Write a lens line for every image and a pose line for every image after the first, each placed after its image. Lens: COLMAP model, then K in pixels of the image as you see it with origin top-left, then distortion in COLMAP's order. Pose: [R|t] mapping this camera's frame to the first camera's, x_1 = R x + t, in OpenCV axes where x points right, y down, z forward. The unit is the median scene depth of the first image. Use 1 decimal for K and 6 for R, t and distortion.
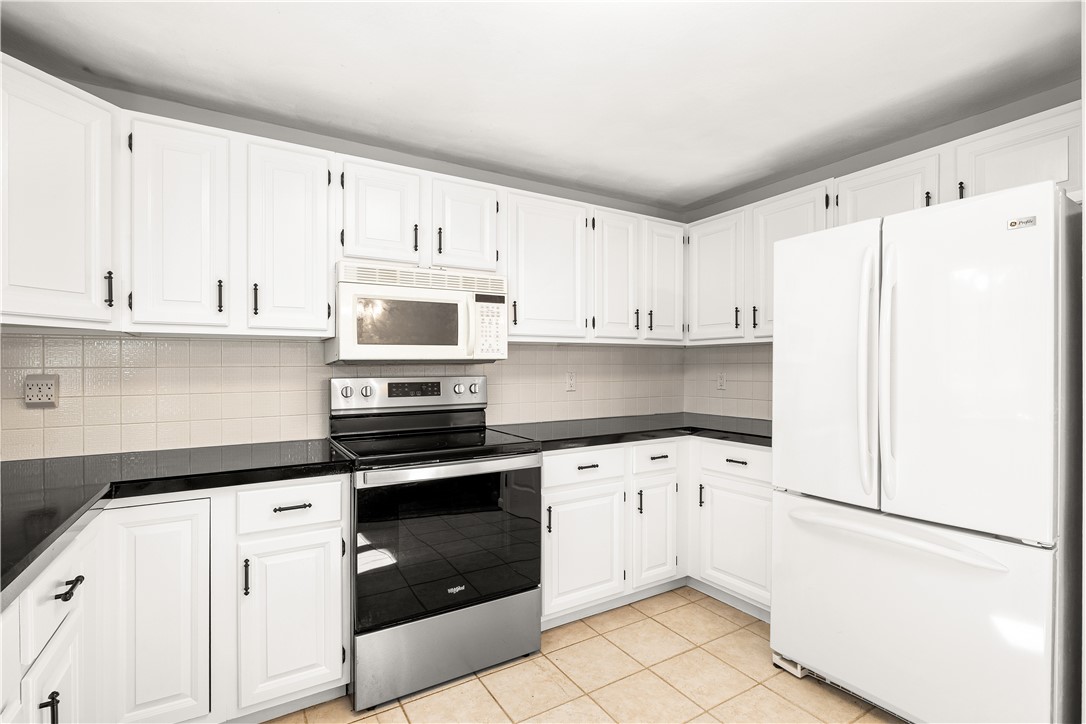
lens RADIAL K [[506.1, 0, 541.0], [0, 506.1, 370.1], [0, 0, 1]] dist [-0.006522, 0.000131]
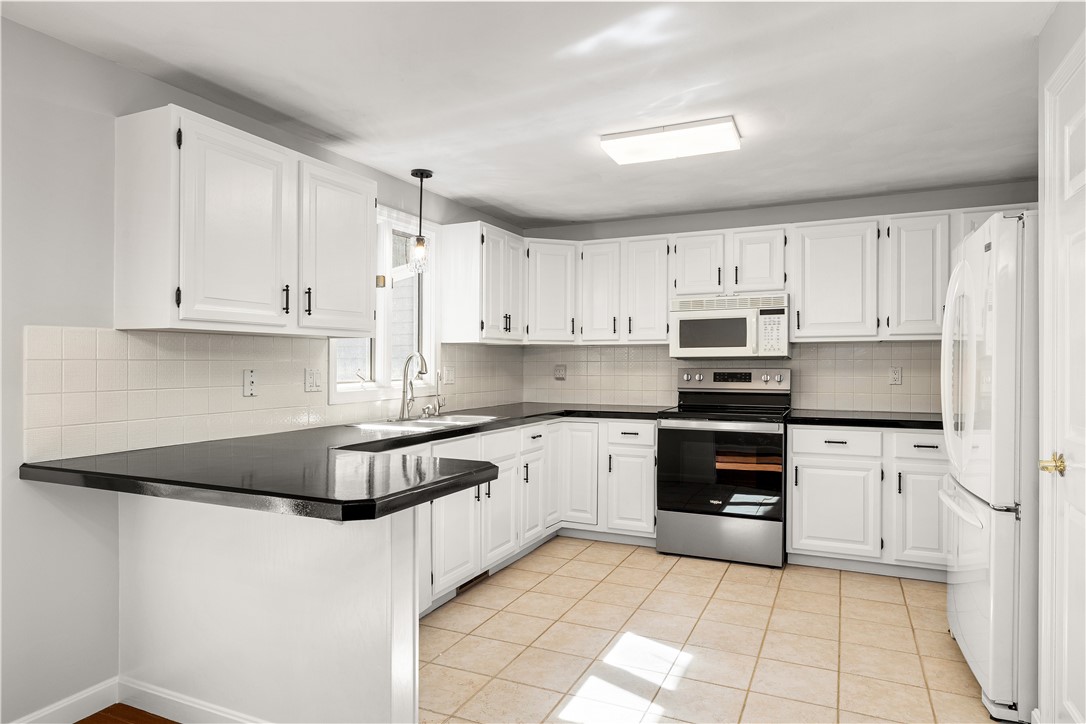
lens RADIAL K [[639.8, 0, 543.9], [0, 639.8, 359.9], [0, 0, 1]] dist [0.005534, 0.000727]
pose [[0.550771, -0.001633, -0.834655, 1.052927], [-0.008583, 0.999934, -0.007620, 0.007633], [0.834613, 0.011361, 0.550720, -0.485963]]
